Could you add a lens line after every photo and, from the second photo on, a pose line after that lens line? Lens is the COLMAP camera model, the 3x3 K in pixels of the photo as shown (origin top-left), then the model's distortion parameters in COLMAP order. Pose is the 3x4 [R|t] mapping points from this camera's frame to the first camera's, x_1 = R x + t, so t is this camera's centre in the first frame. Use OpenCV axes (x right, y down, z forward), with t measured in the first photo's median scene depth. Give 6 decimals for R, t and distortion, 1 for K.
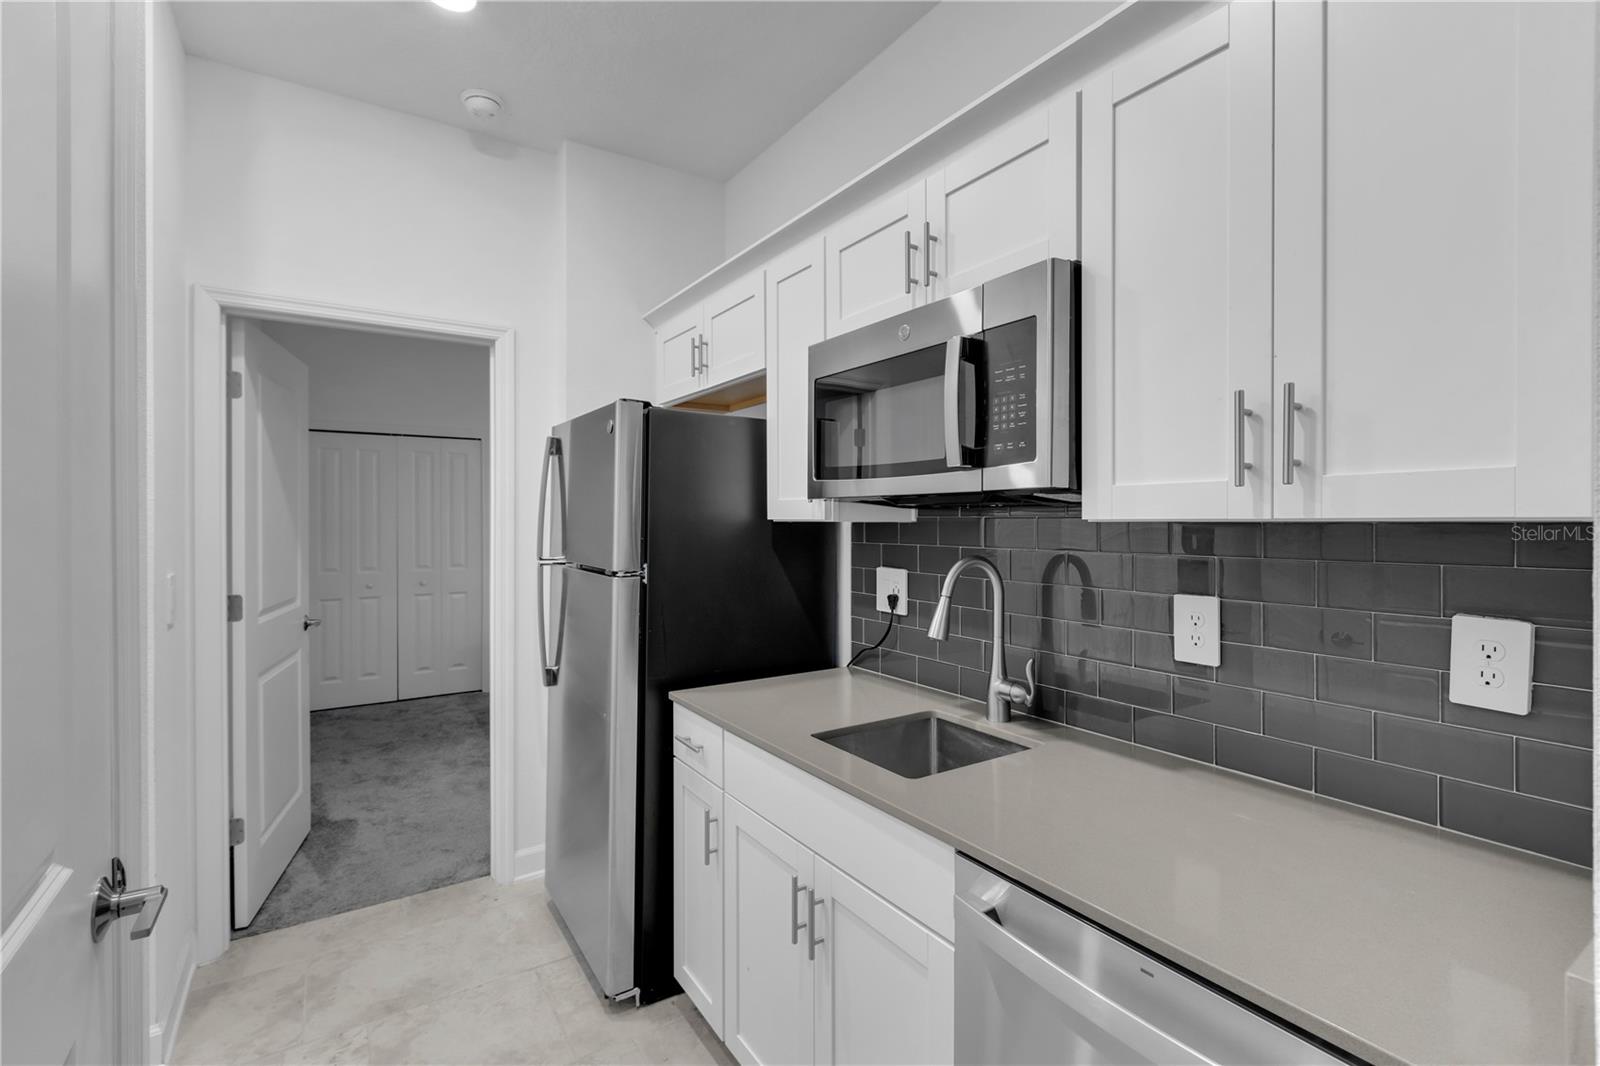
lens RADIAL K [[712.9, 0, 792.5], [0, 712.9, 526.6], [0, 0, 1]] dist [0.003129, 0.000742]
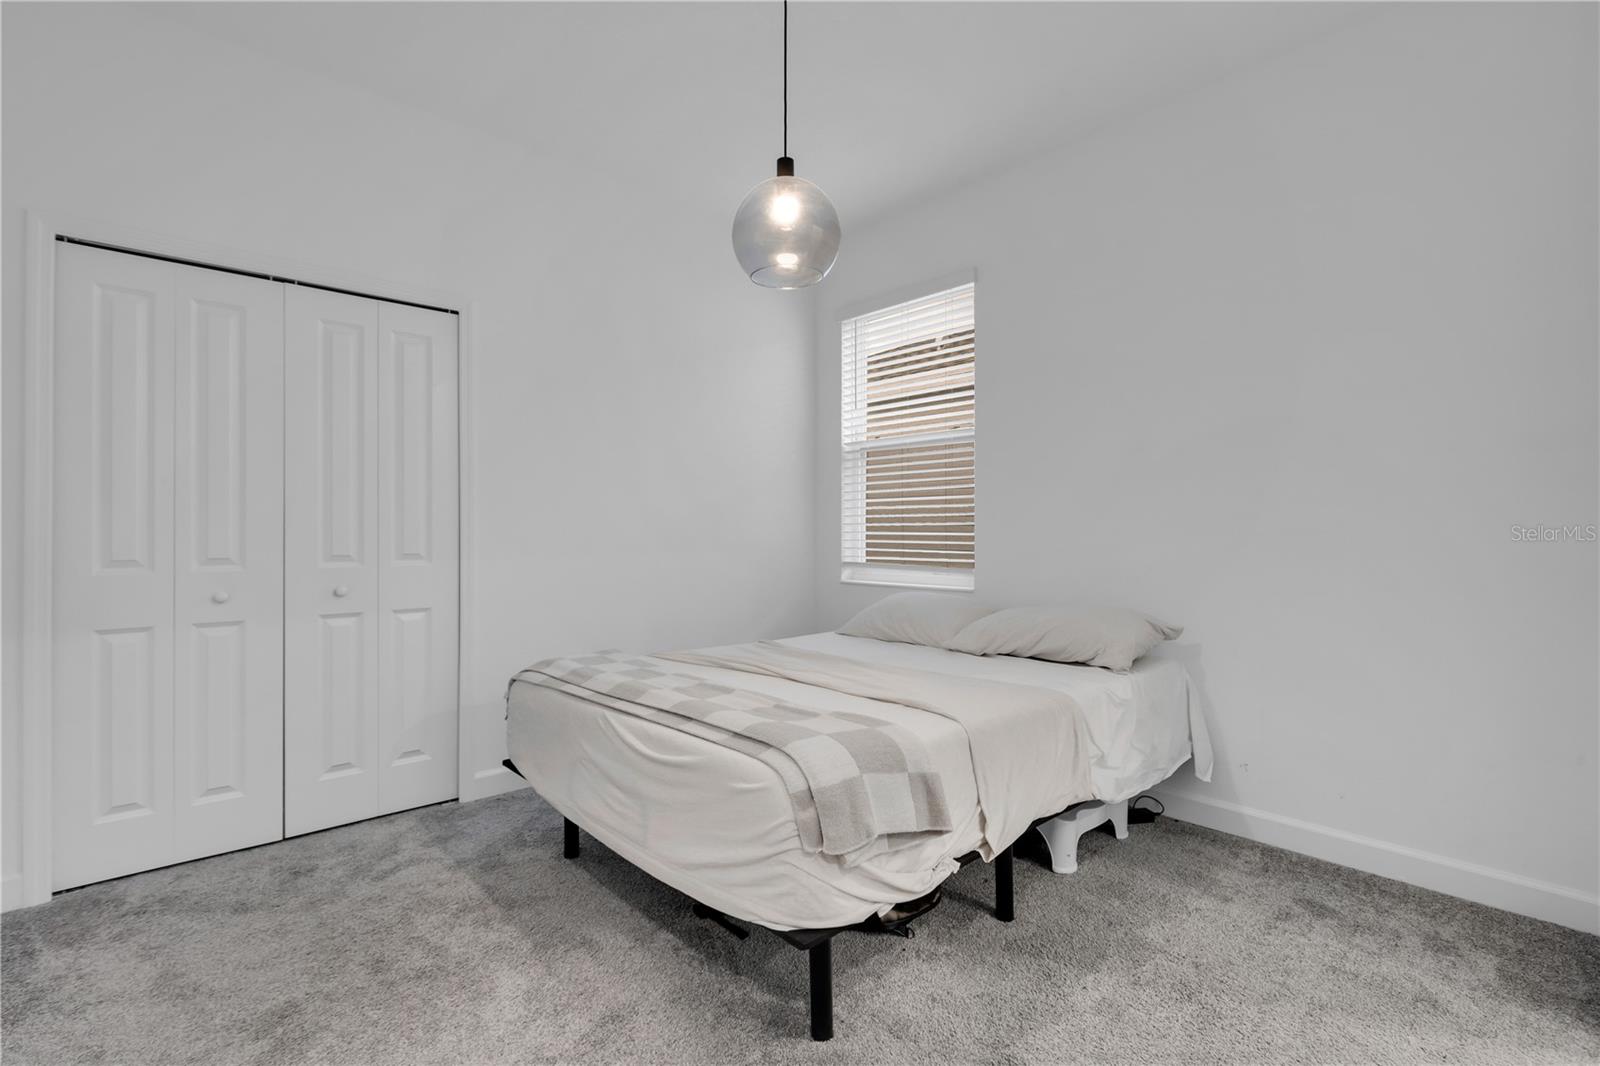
lens RADIAL K [[738.8, 0, 807.9], [0, 738.8, 524.4], [0, 0, 1]] dist [0.000475, -0.000959]
pose [[0.987297, 0.001258, 0.158881, -0.304368], [0.000792, 0.999917, -0.012841, 0.042824], [-0.158884, 0.012803, 0.987214, 0.484880]]
